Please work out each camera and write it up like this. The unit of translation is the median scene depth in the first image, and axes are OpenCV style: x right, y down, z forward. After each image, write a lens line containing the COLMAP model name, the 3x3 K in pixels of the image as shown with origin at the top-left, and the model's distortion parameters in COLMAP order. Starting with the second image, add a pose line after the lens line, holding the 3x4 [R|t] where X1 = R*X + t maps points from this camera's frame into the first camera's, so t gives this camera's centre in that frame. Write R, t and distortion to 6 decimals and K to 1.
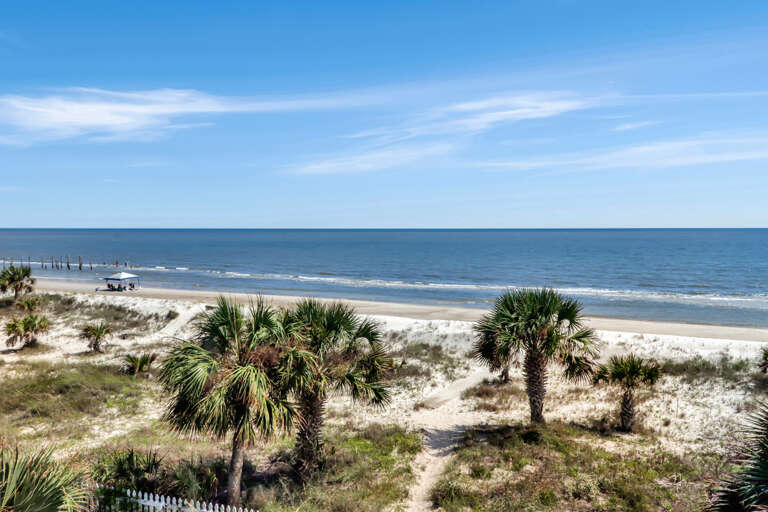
lens RADIAL K [[620.3, 0, 403.8], [0, 620.3, 256.5], [0, 0, 1]] dist [-0.005930, -0.001805]
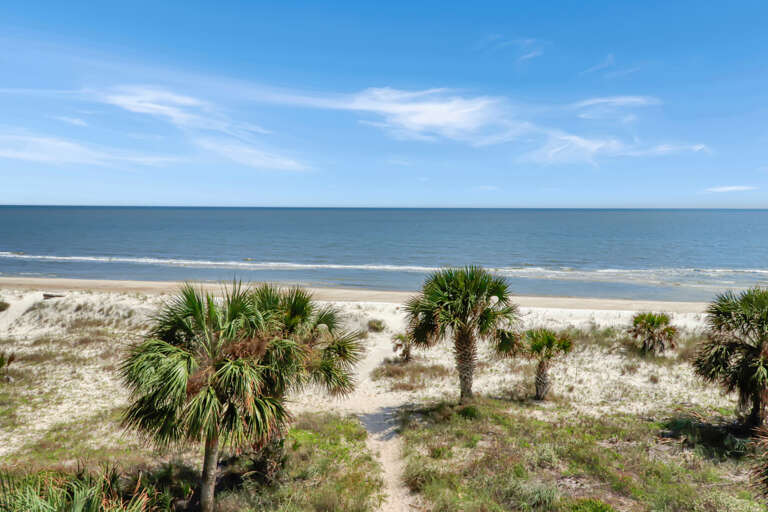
lens RADIAL K [[620.3, 0, 403.8], [0, 620.3, 256.5], [0, 0, 1]] dist [-0.005930, -0.001805]
pose [[0.961481, -0.016906, 0.274351, -0.161899], [0.007245, 0.999319, 0.036191, -0.004699], [-0.274775, -0.032810, 0.960948, 0.049174]]
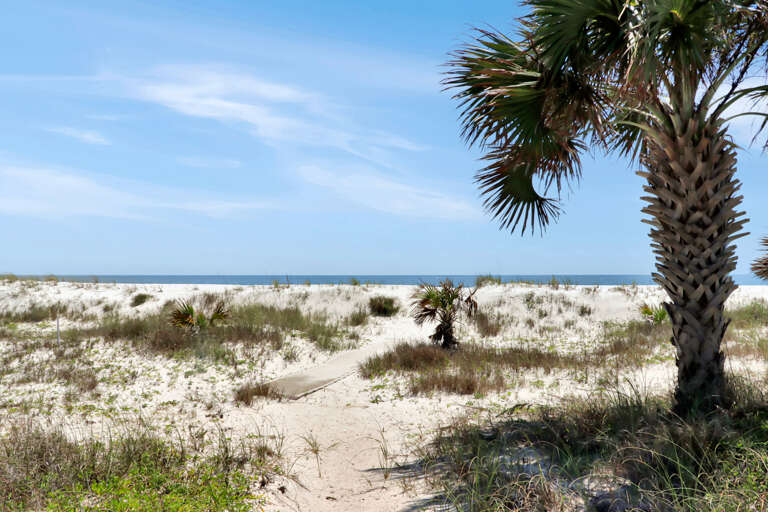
lens RADIAL K [[636.1, 0, 397.4], [0, 636.1, 255.1], [0, 0, 1]] dist [0.002607, -0.001066]
pose [[0.971754, -0.001157, 0.235992, 0.023244], [0.015058, 0.998254, -0.057113, 0.223390], [-0.235514, 0.059054, 0.970075, 0.761644]]
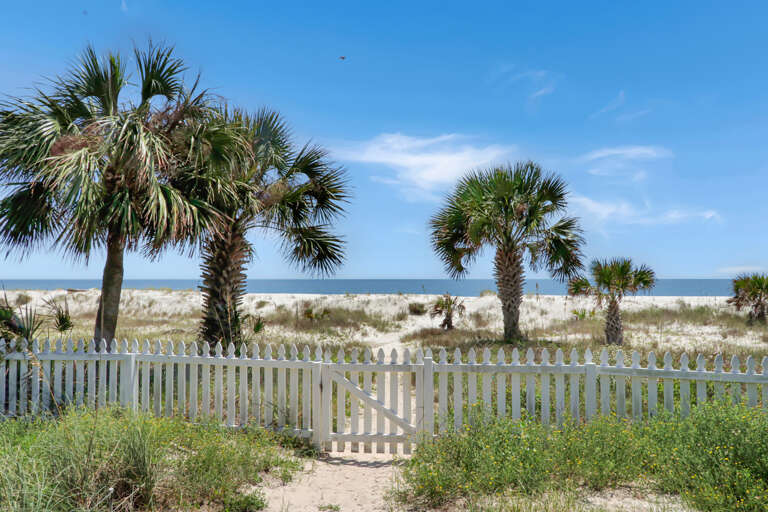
lens RADIAL K [[636.1, 0, 397.4], [0, 636.1, 255.1], [0, 0, 1]] dist [0.002607, -0.001066]
pose [[0.987128, -0.002723, 0.159906, -0.058147], [0.013448, 0.997728, -0.066022, 0.216997], [-0.159363, 0.067323, 0.984922, 0.219627]]
